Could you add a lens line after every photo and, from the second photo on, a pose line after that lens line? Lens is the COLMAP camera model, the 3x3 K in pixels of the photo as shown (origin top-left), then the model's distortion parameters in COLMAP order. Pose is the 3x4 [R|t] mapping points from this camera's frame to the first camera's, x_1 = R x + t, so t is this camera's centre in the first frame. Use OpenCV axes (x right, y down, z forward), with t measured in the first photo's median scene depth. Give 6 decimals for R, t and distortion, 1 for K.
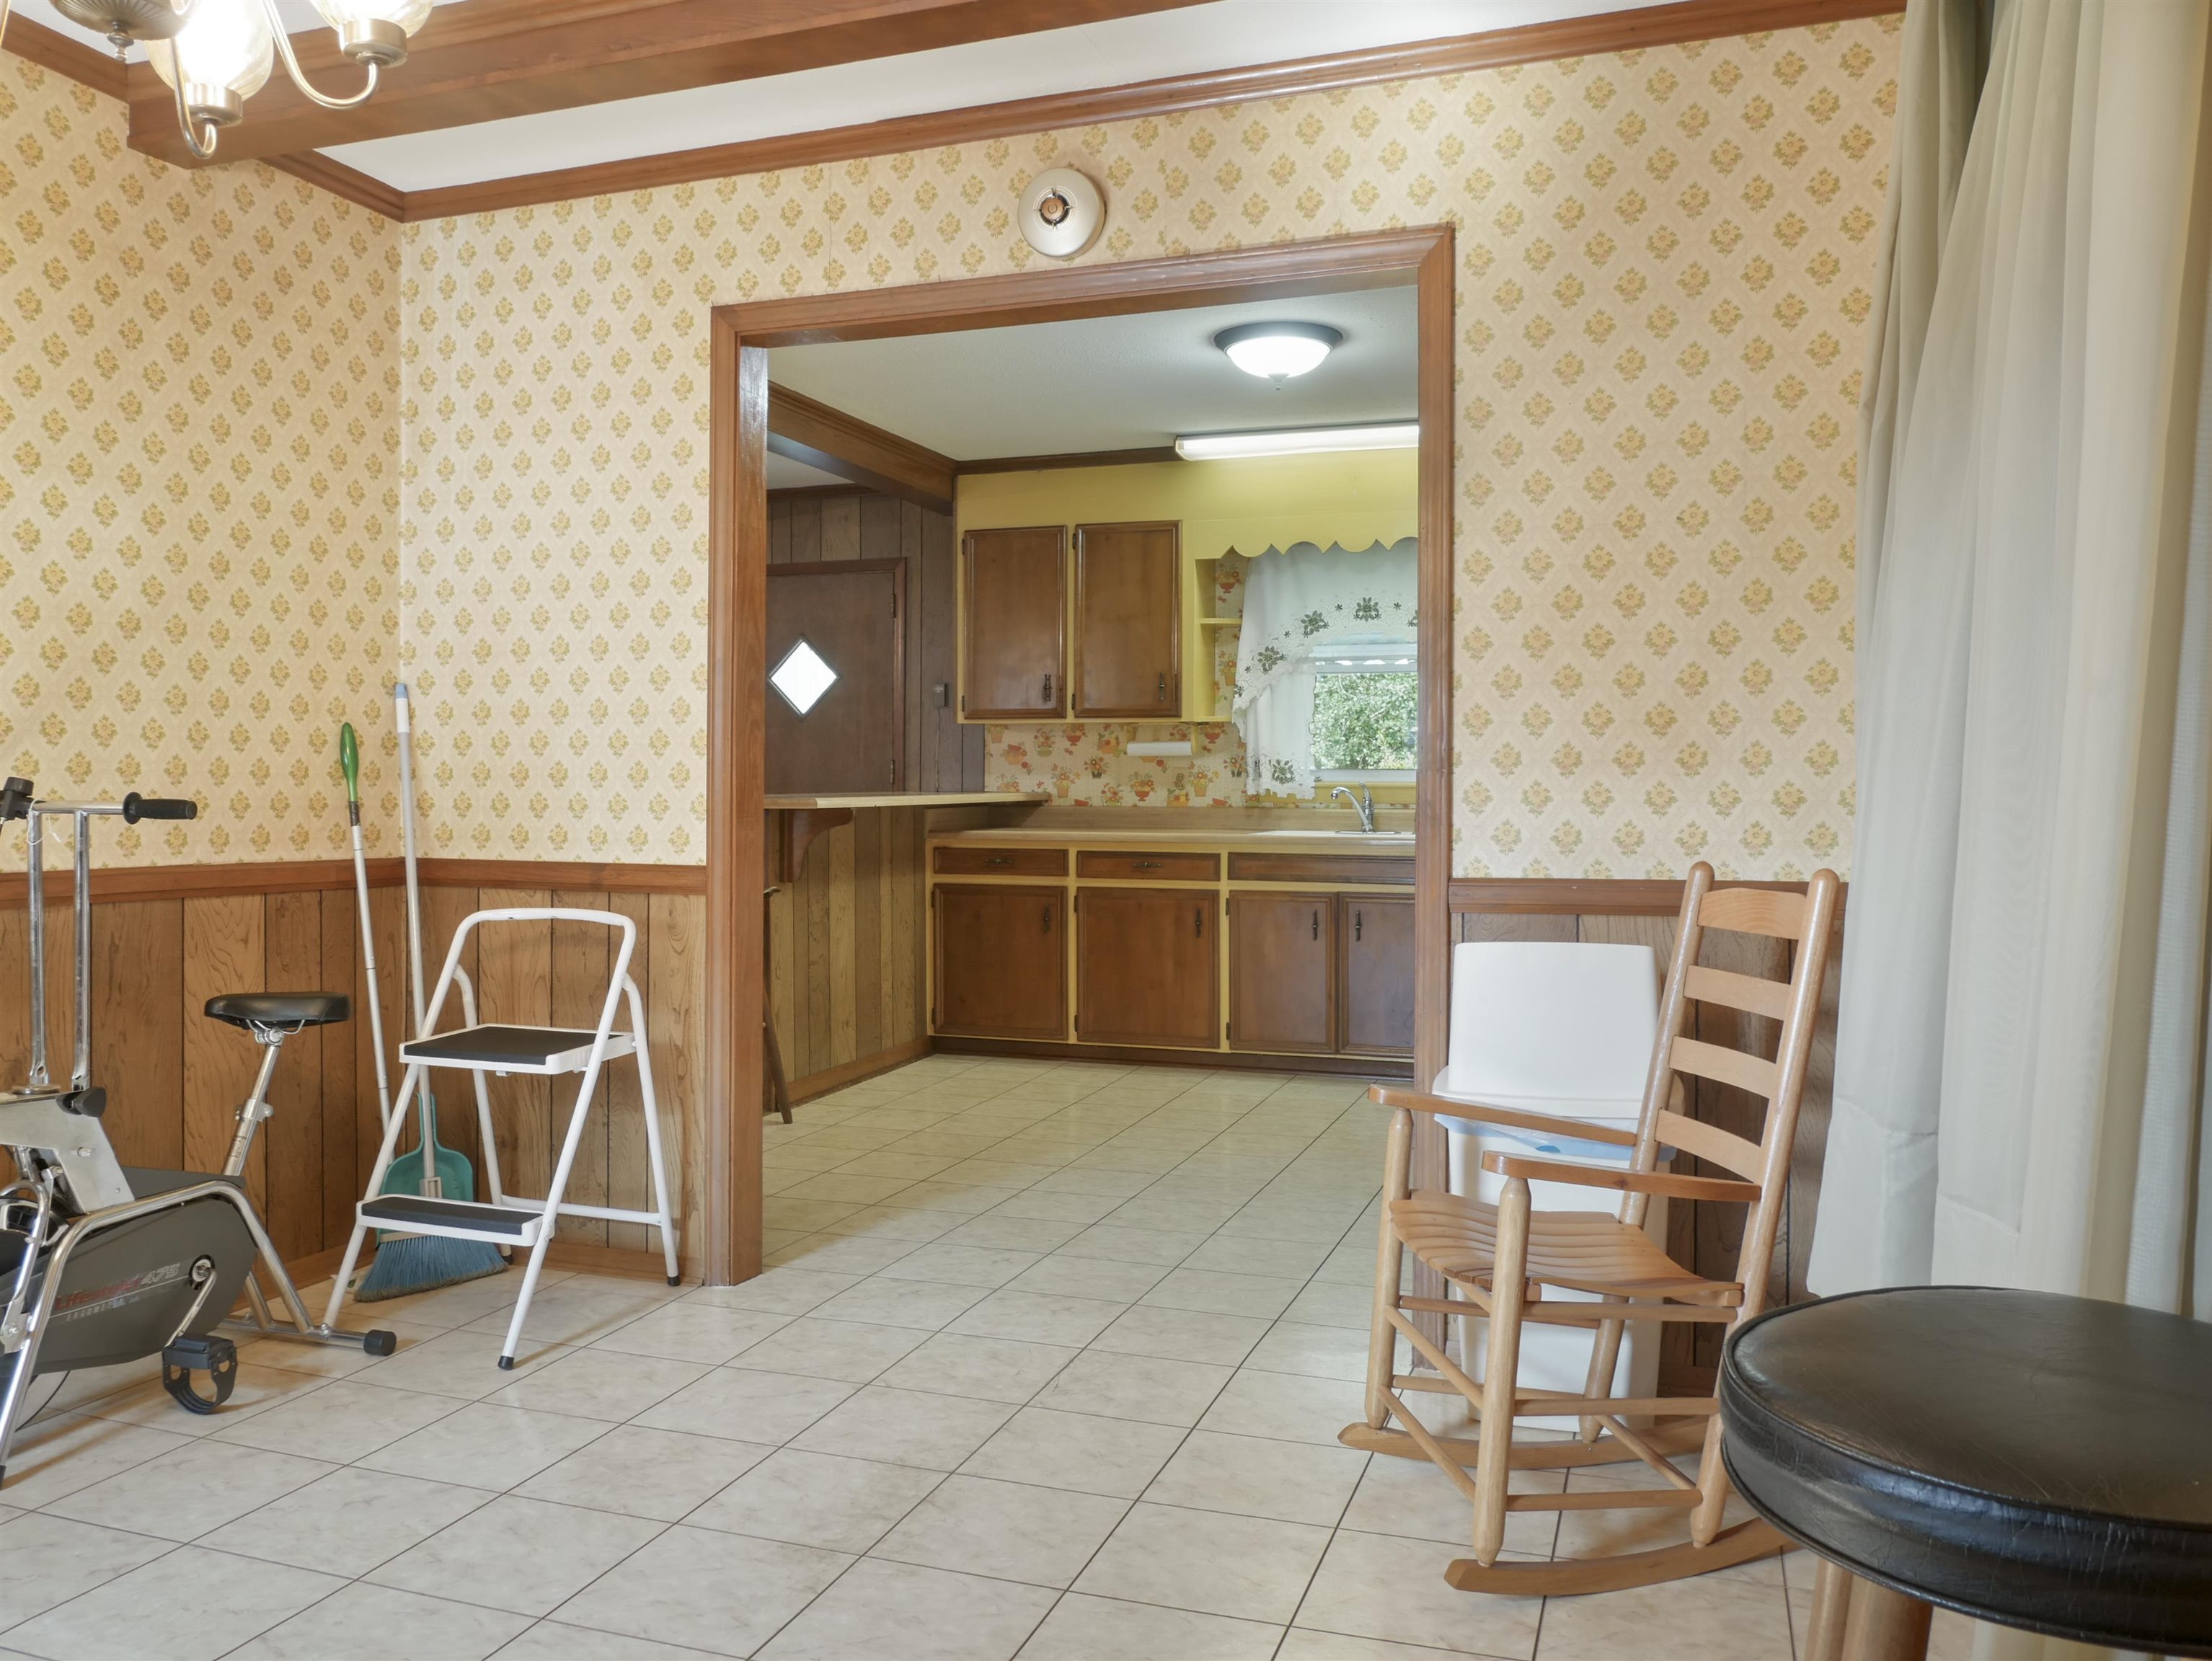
lens RADIAL K [[1674.4, 0, 1116.4], [0, 1674.4, 825.8], [0, 0, 1]] dist [-0.050267, 0.002268]
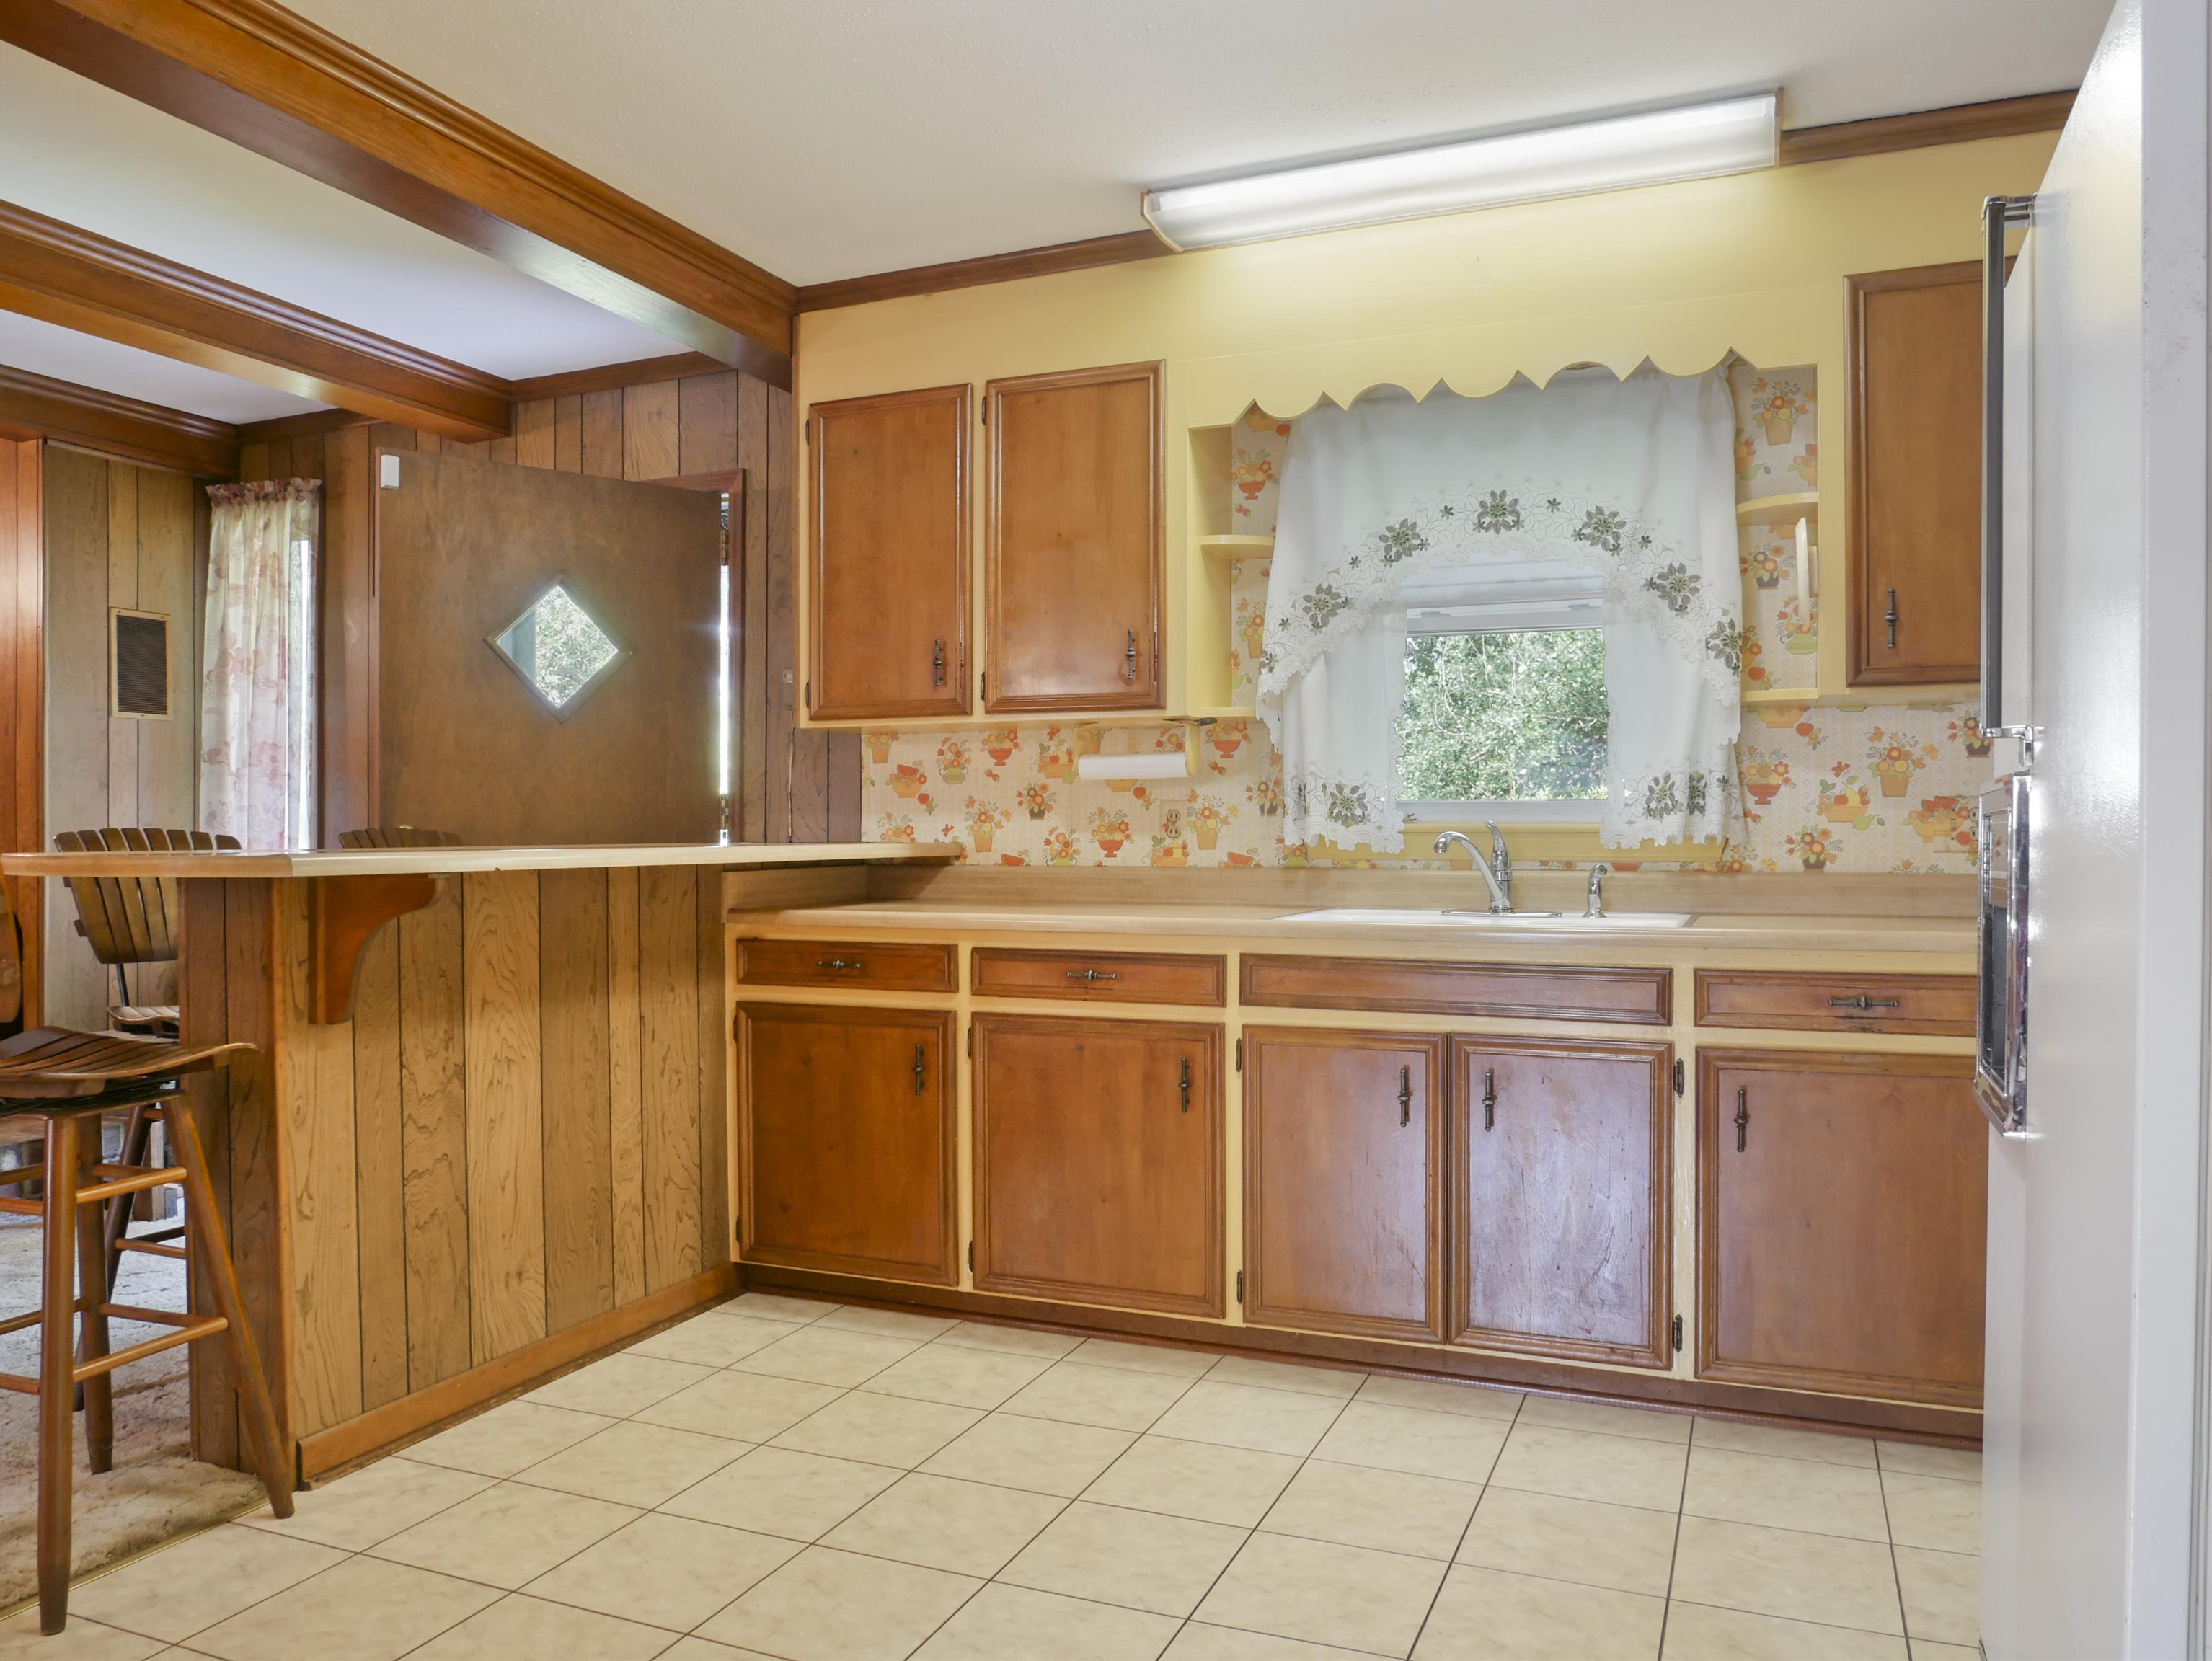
lens RADIAL K [[1585.0, 0, 1106.9], [0, 1585.0, 870.9], [0, 0, 1]] dist [-0.041223, 0.005475]
pose [[0.997585, -0.001312, -0.069441, 0.055504], [0.000950, 0.999986, -0.005246, -0.007329], [0.069447, 0.005168, 0.997572, 0.461200]]
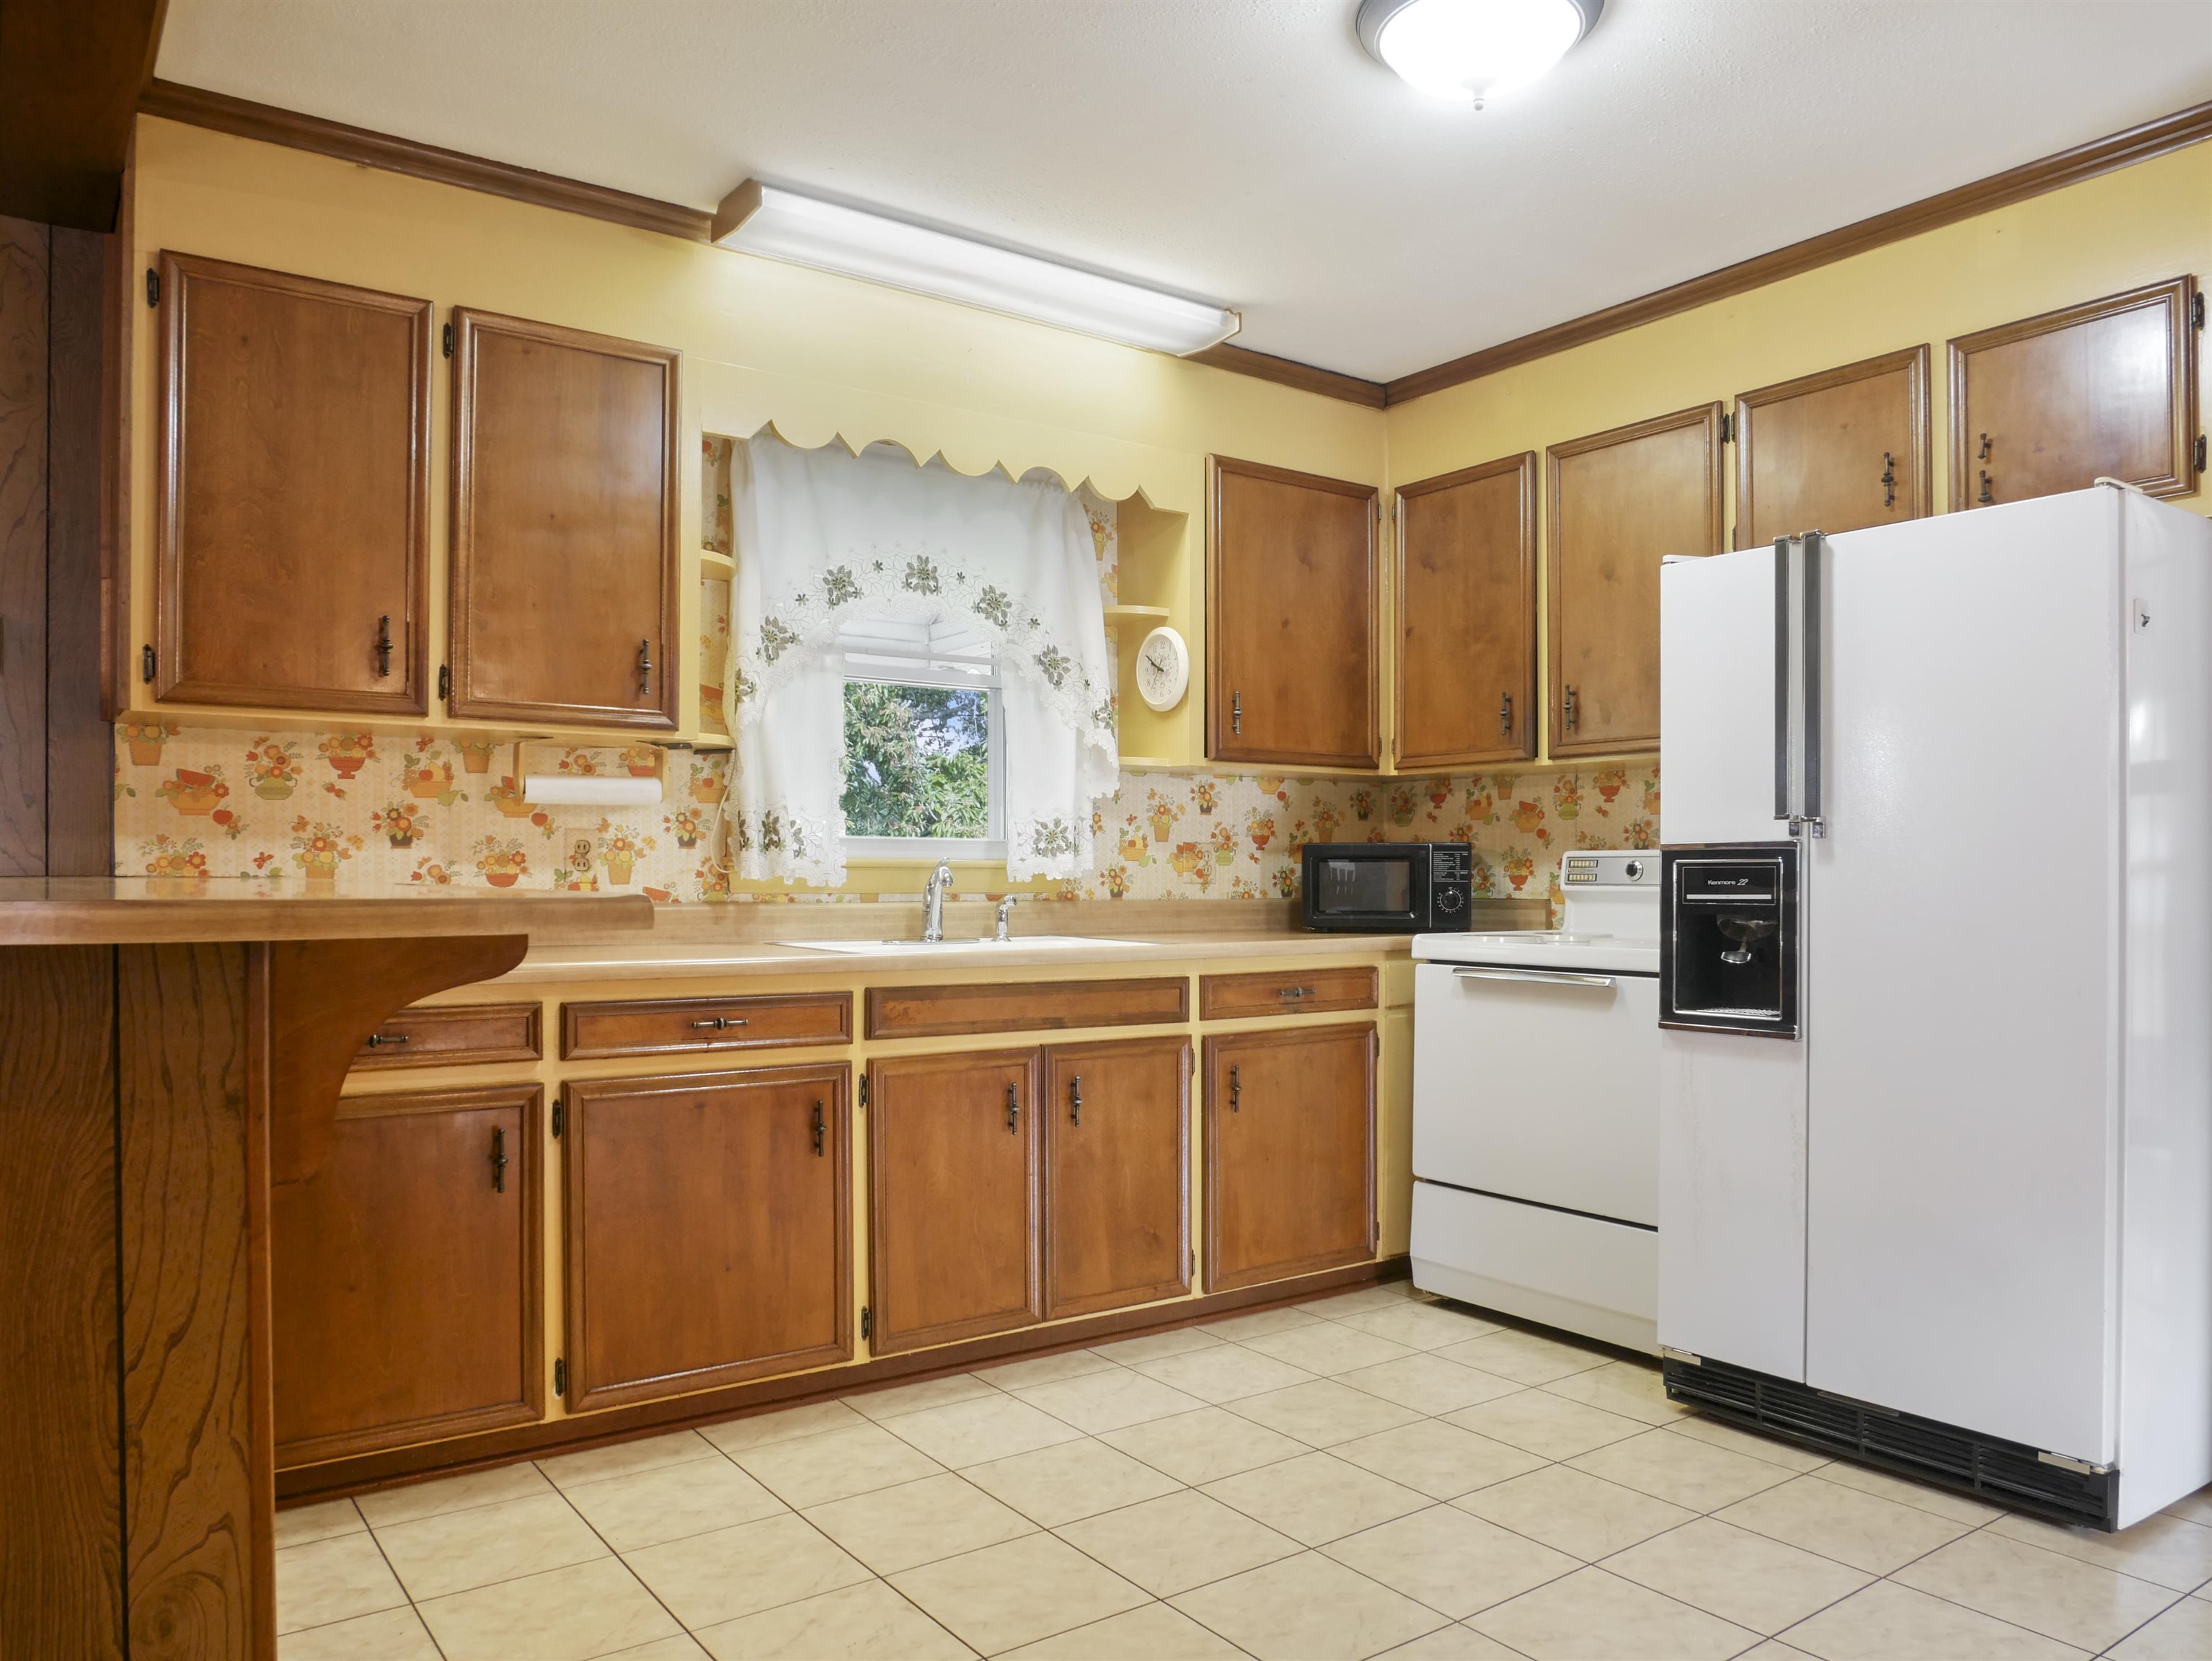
lens RADIAL K [[1574.0, 0, 1107.9], [0, 1574.0, 896.0], [0, 0, 1]] dist [-0.037743, 0.002003]
pose [[0.584919, -0.012161, 0.811001, -0.273697], [0.019646, 0.999807, 0.000823, -0.011452], [-0.810854, 0.015451, 0.585045, 0.602756]]
